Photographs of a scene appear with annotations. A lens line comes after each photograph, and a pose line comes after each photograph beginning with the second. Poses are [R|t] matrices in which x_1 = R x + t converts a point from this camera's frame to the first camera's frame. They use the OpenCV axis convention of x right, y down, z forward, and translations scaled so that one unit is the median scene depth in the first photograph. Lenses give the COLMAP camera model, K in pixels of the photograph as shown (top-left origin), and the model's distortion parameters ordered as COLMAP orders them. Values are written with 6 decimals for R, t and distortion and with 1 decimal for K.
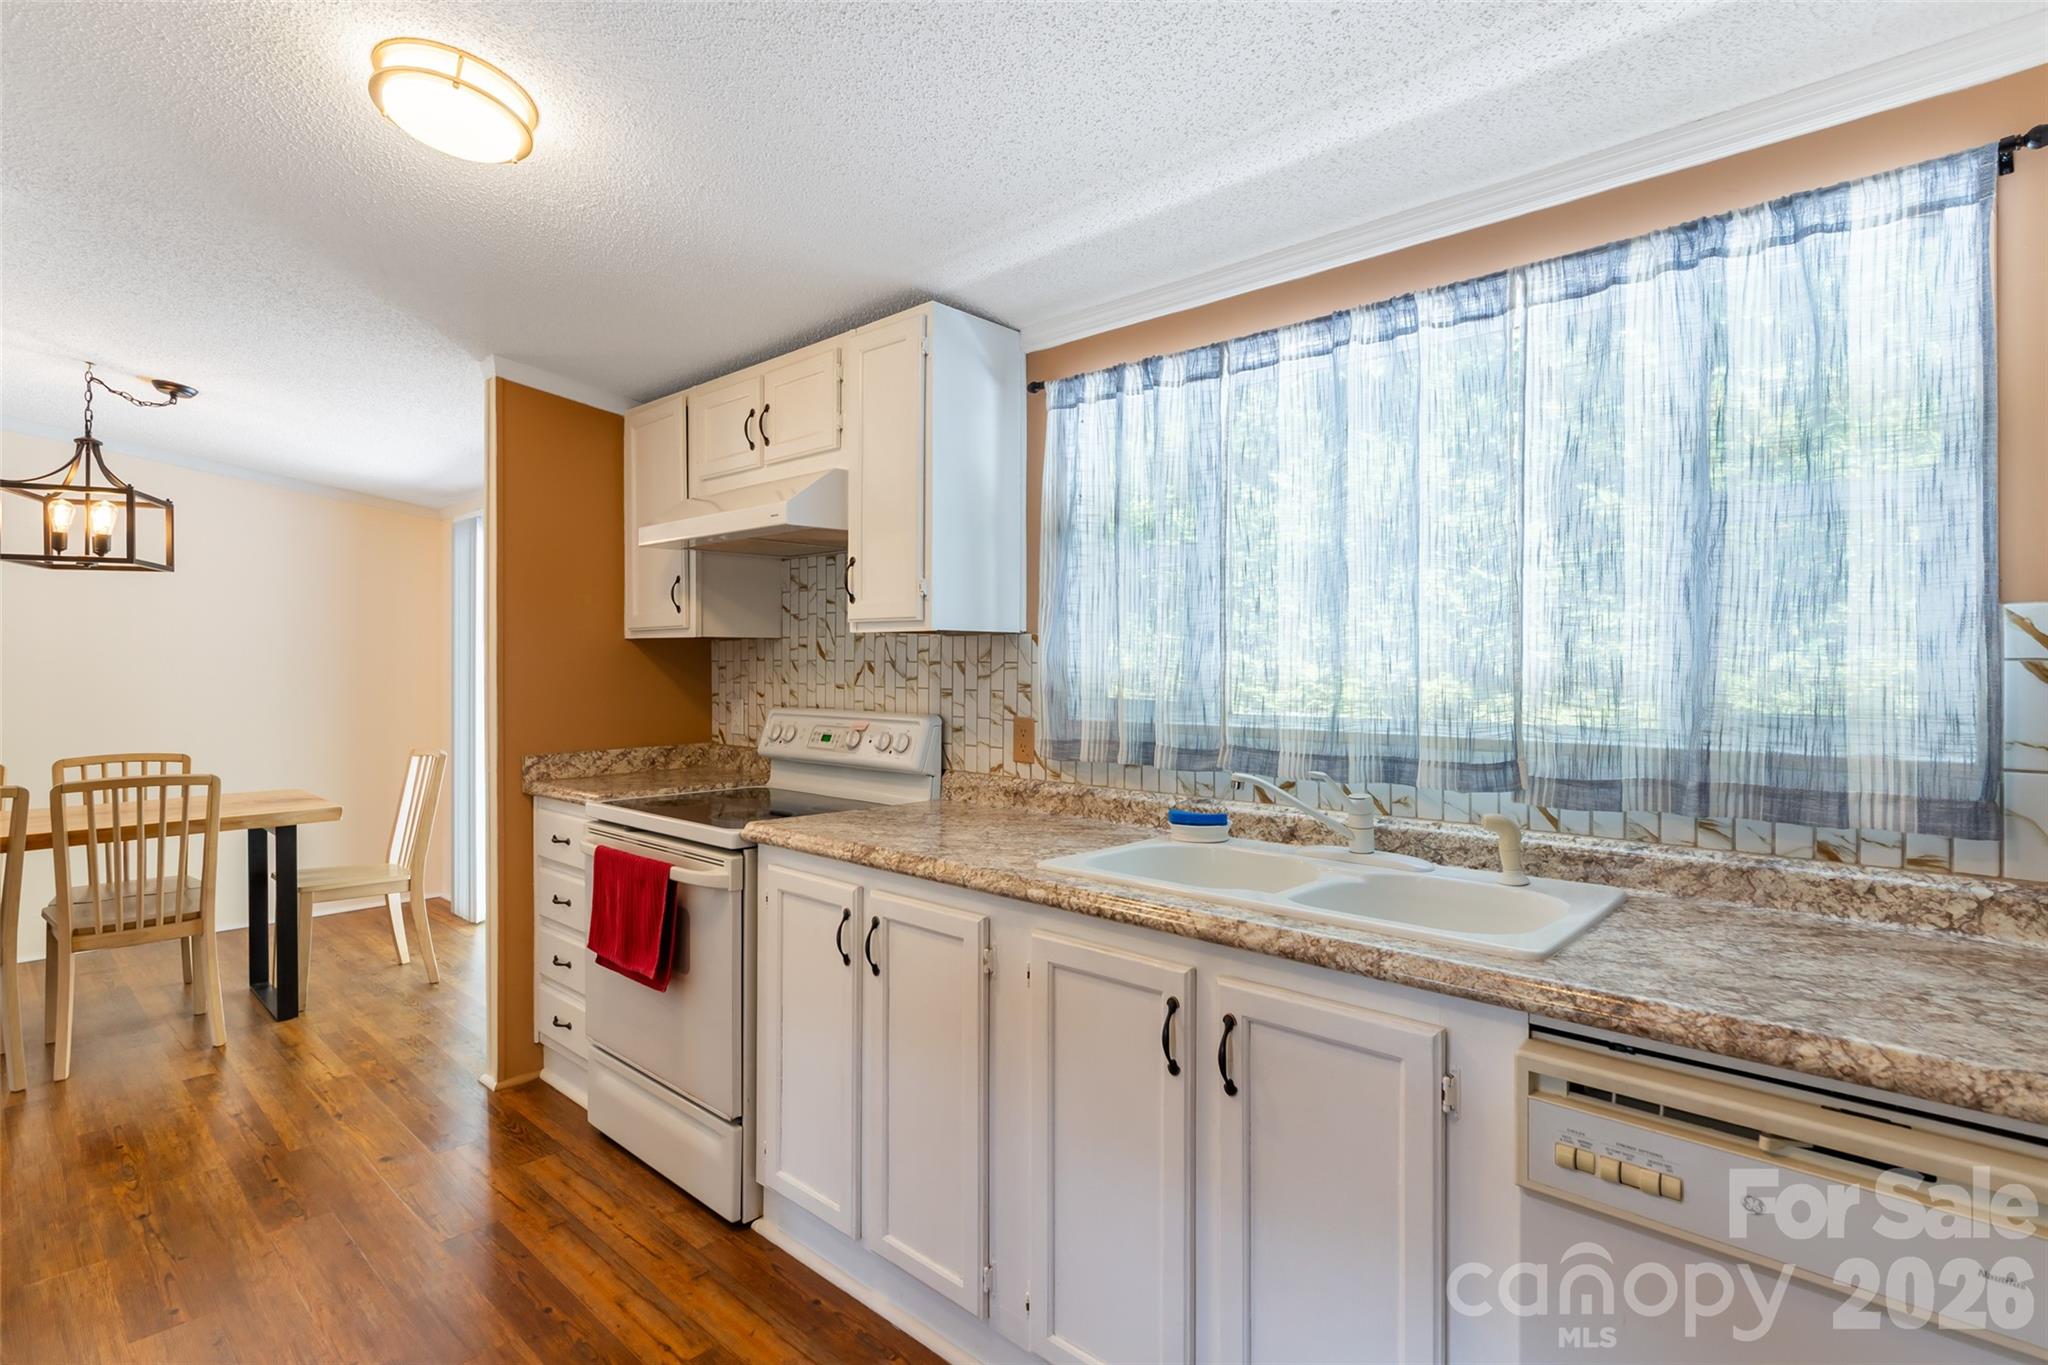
lens RADIAL K [[991.0, 0, 1032.7], [0, 991.0, 666.0], [0, 0, 1]] dist [0.000343, -0.000500]
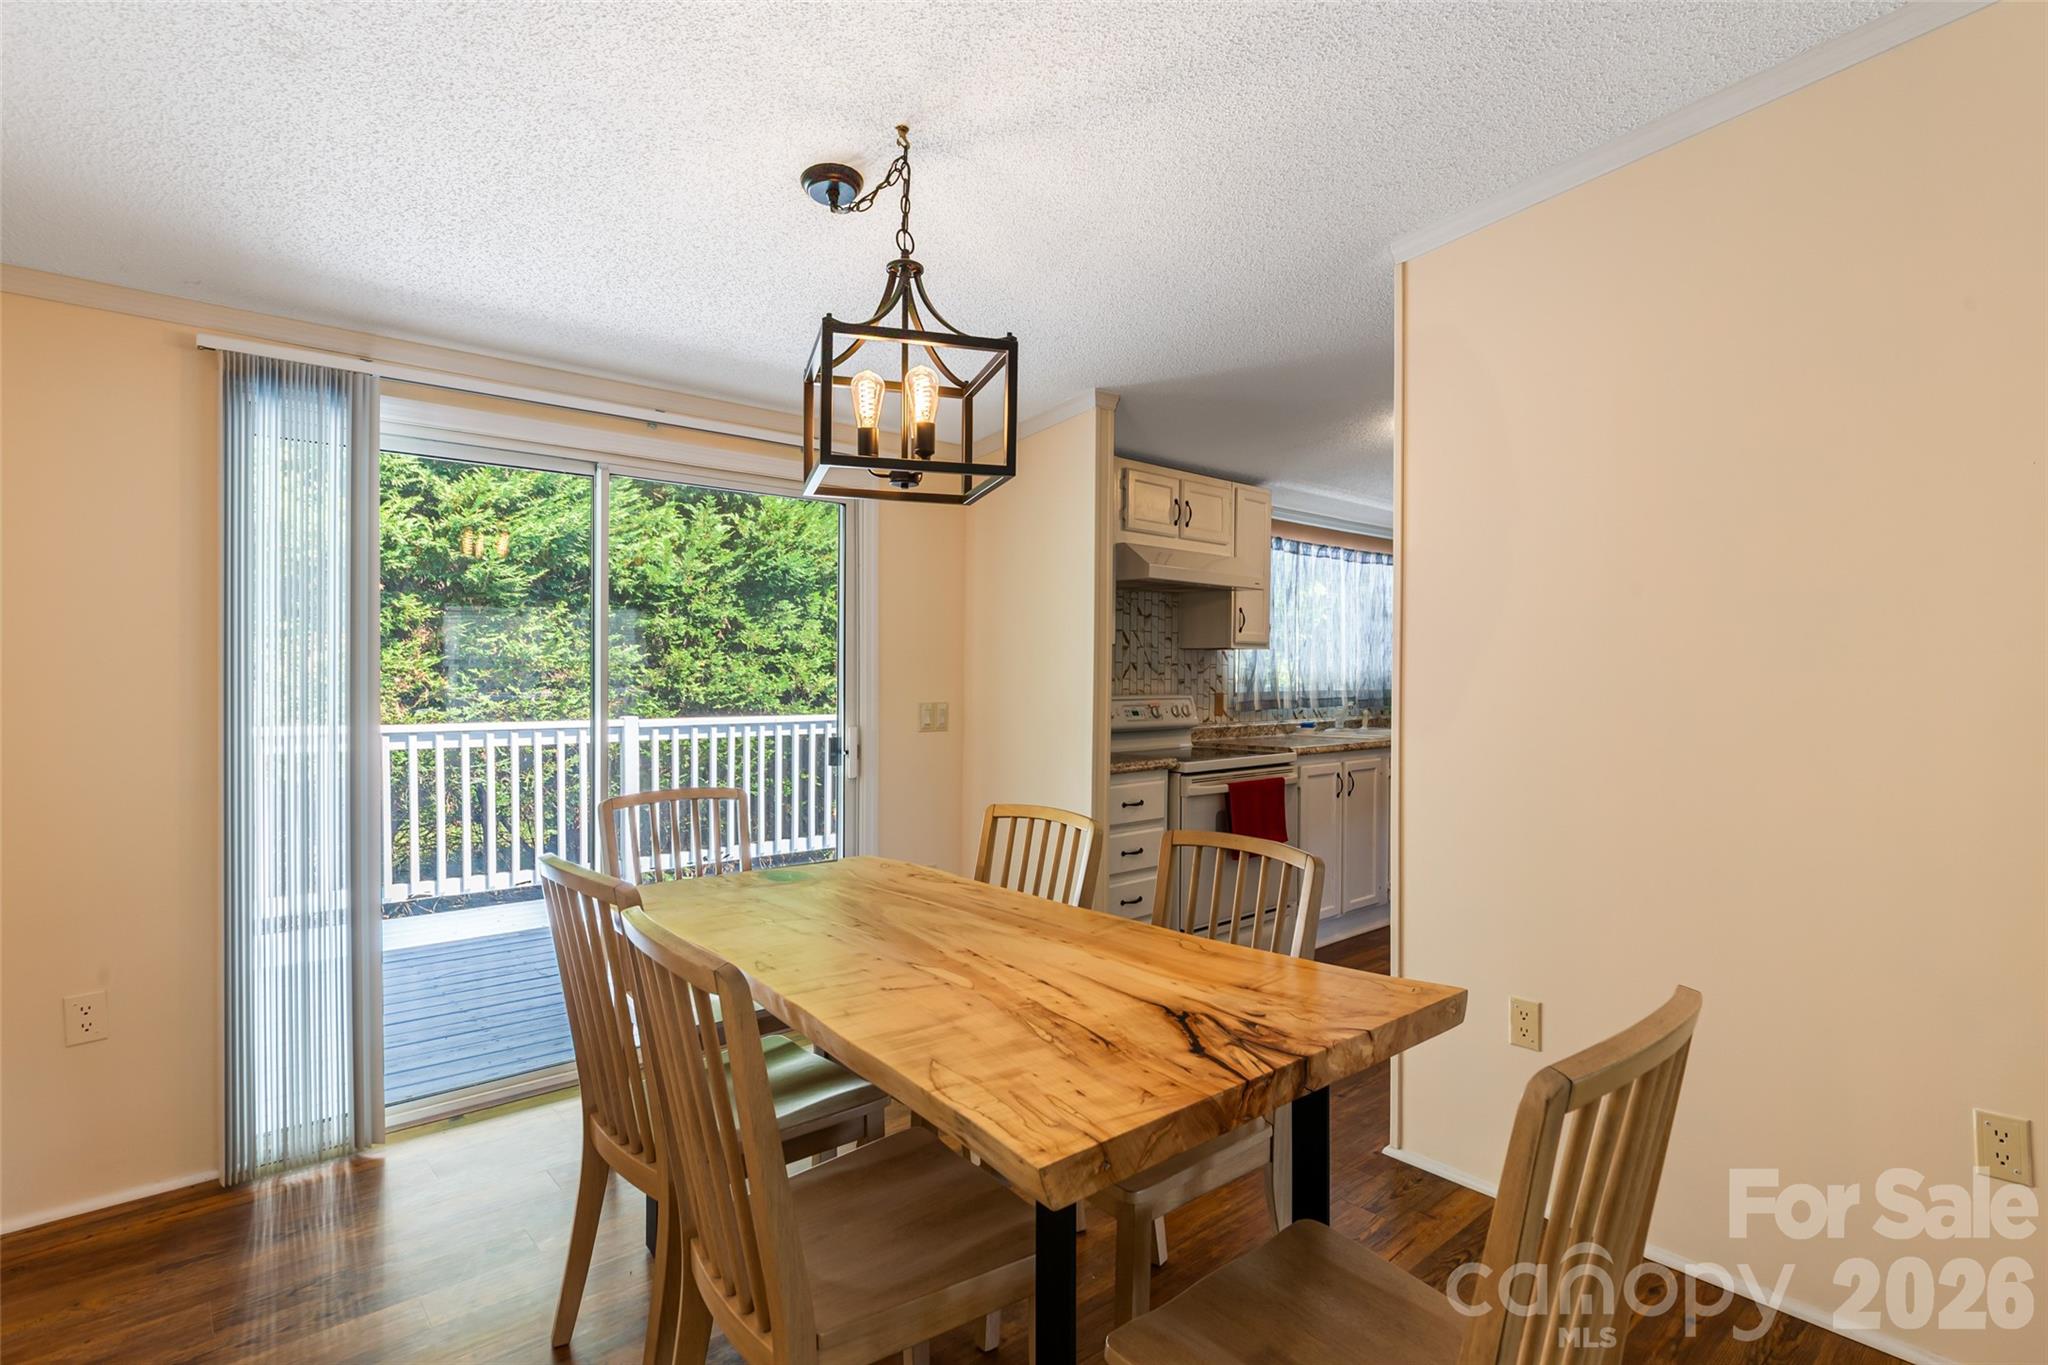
lens RADIAL K [[991.0, 0, 1022.0], [0, 991.0, 685.5], [0, 0, 1]] dist [0.000343, -0.000500]
pose [[0.114549, -0.014606, 0.993310, -2.014417], [-0.003350, 0.999881, 0.015089, 0.009226], [-0.993412, -0.005056, 0.114486, 1.162182]]
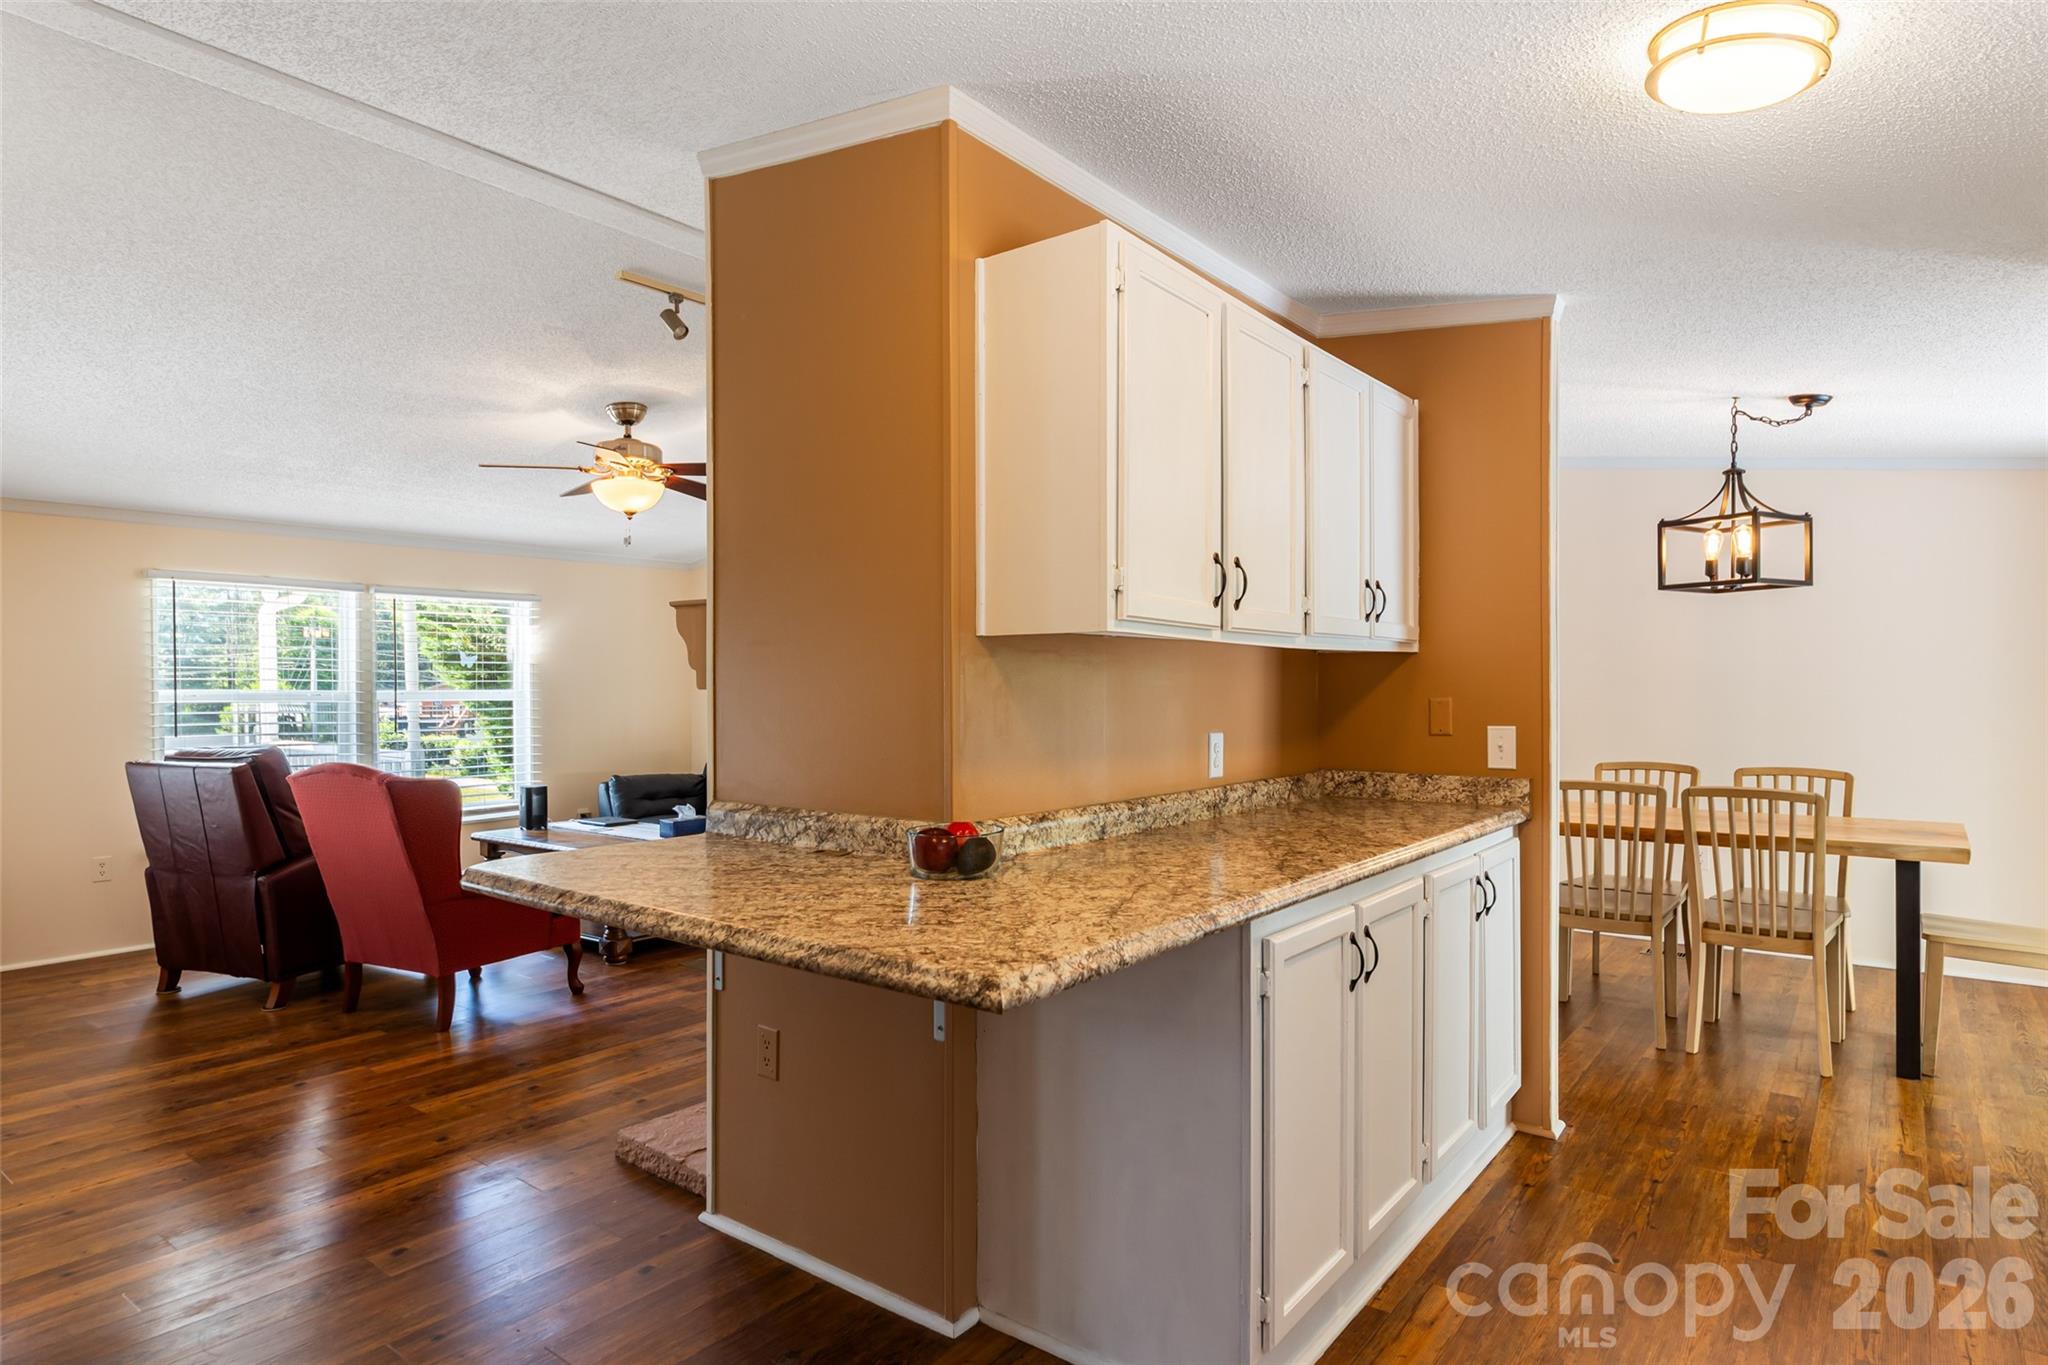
lens RADIAL K [[1123.7, 0, 1021.6], [0, 1123.7, 697.3], [0, 0, 1]] dist [-0.003986, -0.002478]
pose [[0.078811, 0.010985, -0.996829, 0.259490], [0.004647, 0.999924, 0.011386, -0.000917], [0.996879, -0.005530, 0.078754, 0.183645]]
